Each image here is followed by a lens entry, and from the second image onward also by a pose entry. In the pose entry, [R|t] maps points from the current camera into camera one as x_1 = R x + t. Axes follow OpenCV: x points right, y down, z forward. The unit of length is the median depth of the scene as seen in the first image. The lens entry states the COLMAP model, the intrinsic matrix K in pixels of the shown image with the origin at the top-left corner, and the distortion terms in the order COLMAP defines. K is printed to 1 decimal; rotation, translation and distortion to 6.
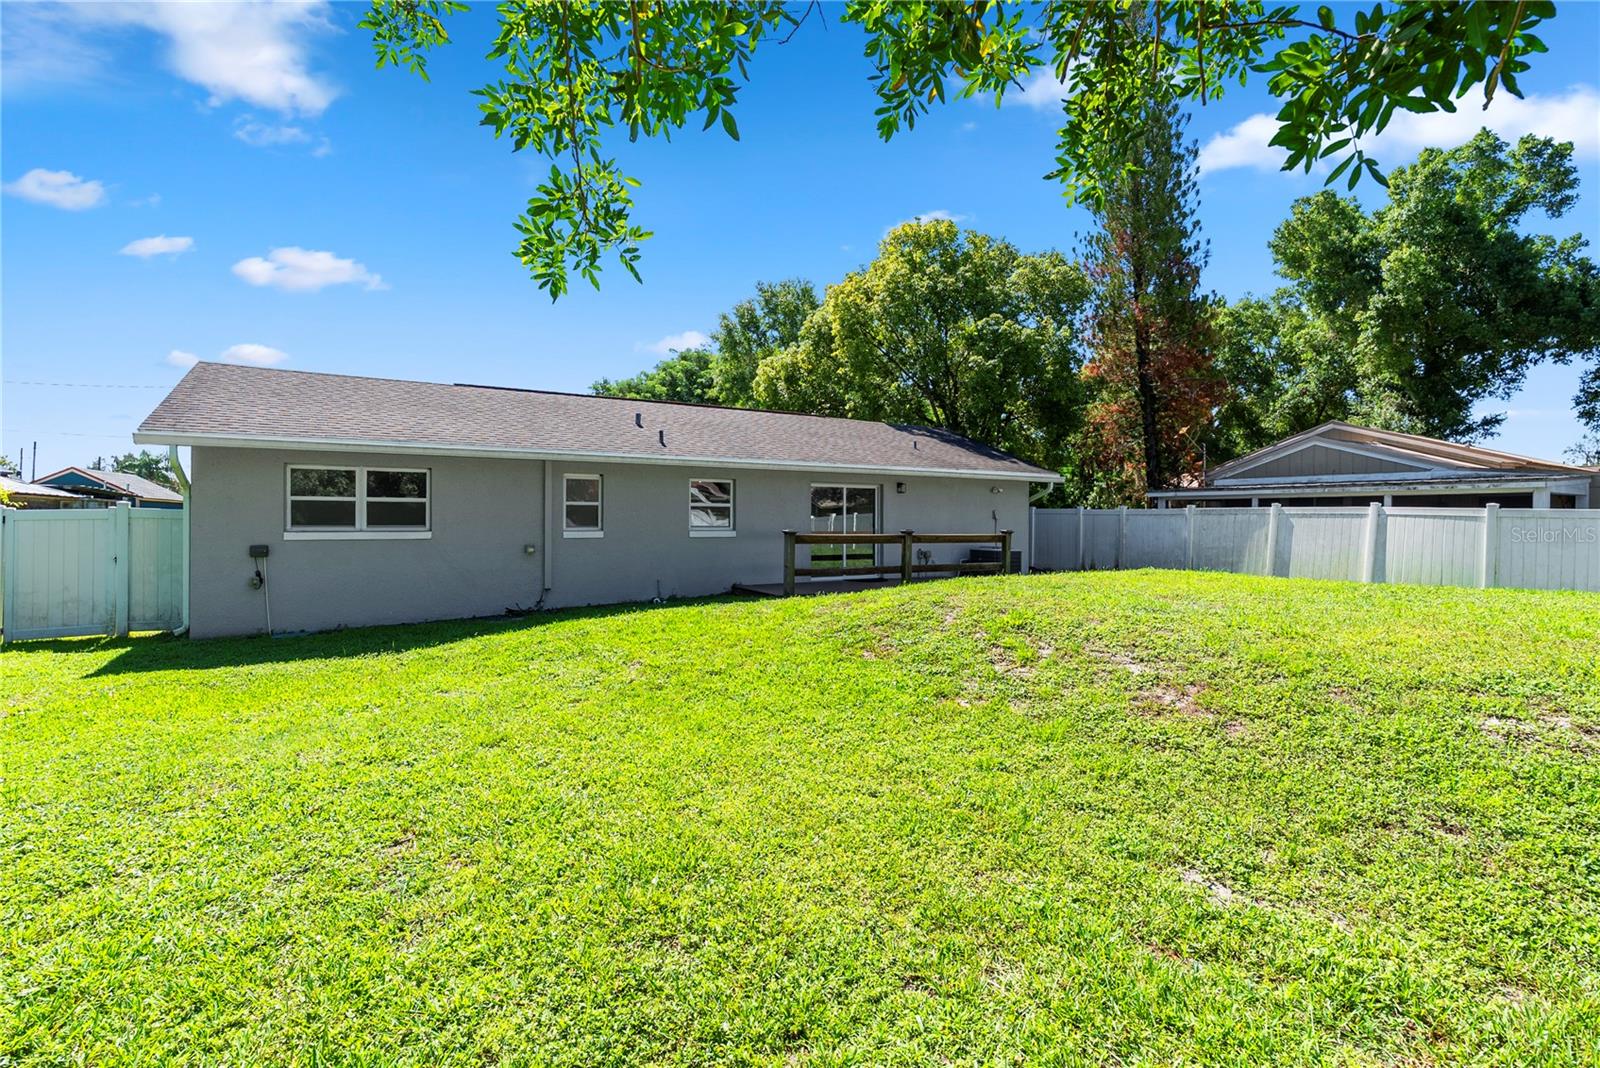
lens RADIAL K [[706.6, 0, 800.0], [0, 706.6, 534.0], [0, 0, 1]] dist [-0.003456, -0.000307]
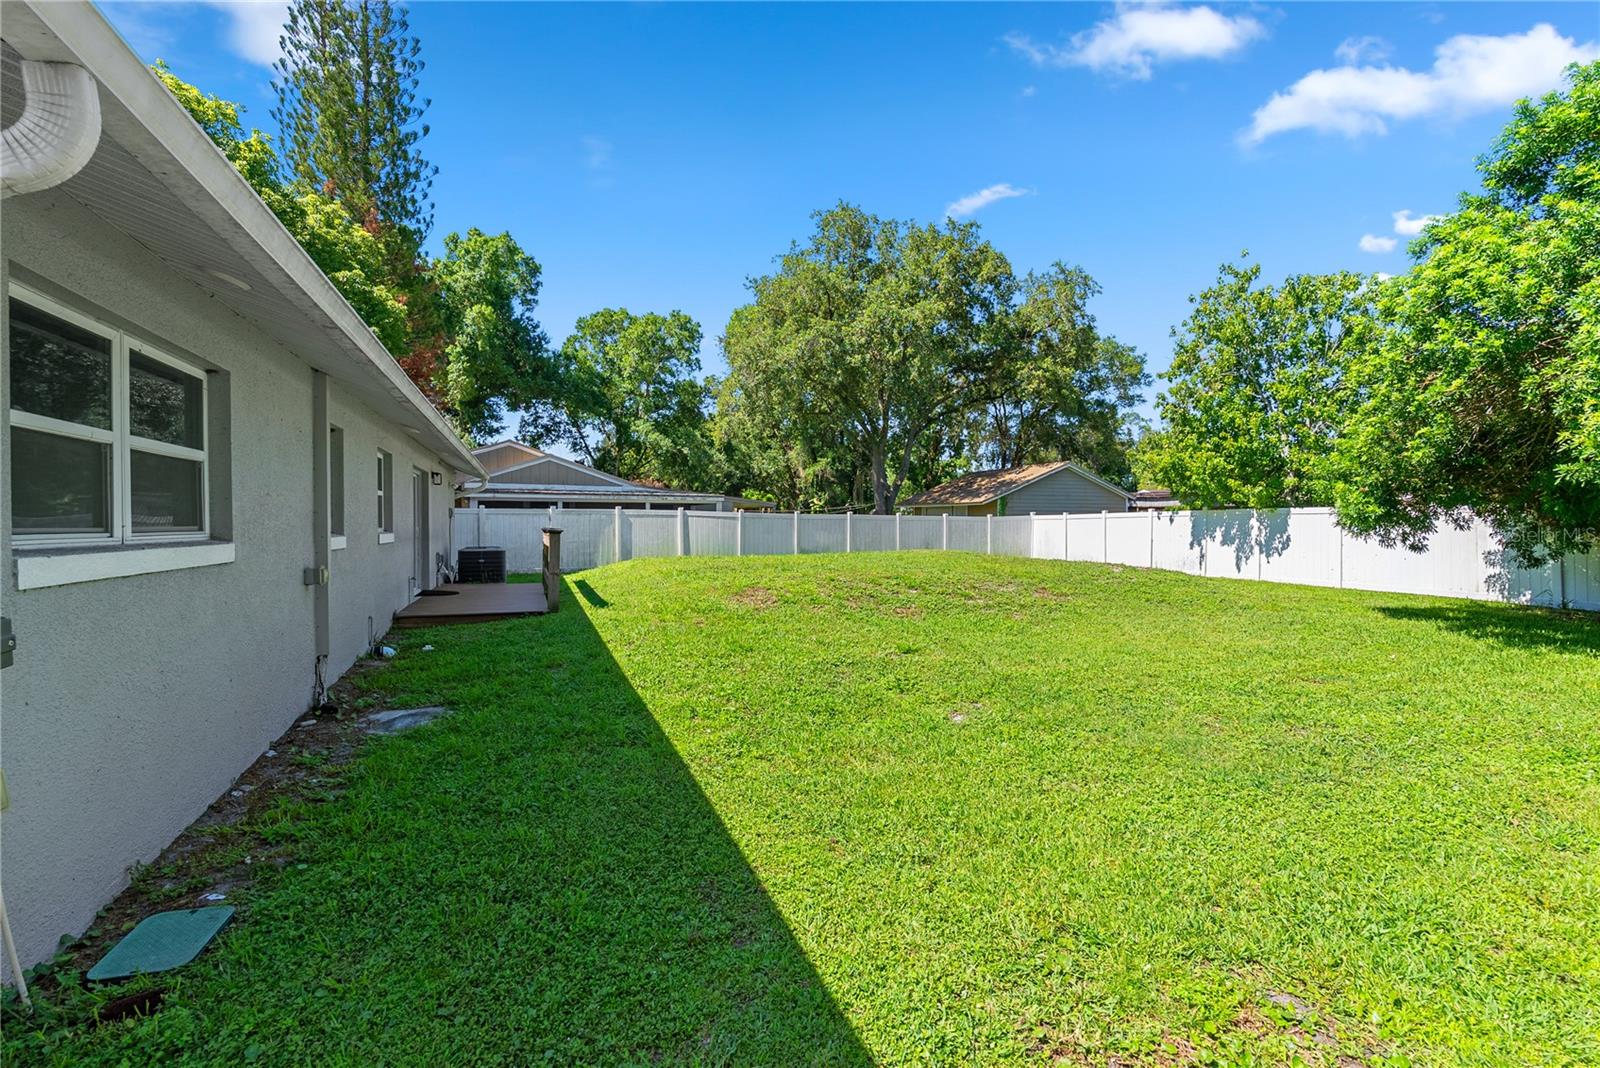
lens RADIAL K [[706.6, 0, 800.0], [0, 706.6, 534.0], [0, 0, 1]] dist [-0.003456, -0.000307]
pose [[0.141781, -0.018062, 0.989733, -0.657800], [0.016919, 0.999732, 0.015820, -0.007570], [-0.989753, 0.014502, 0.142049, 0.515103]]
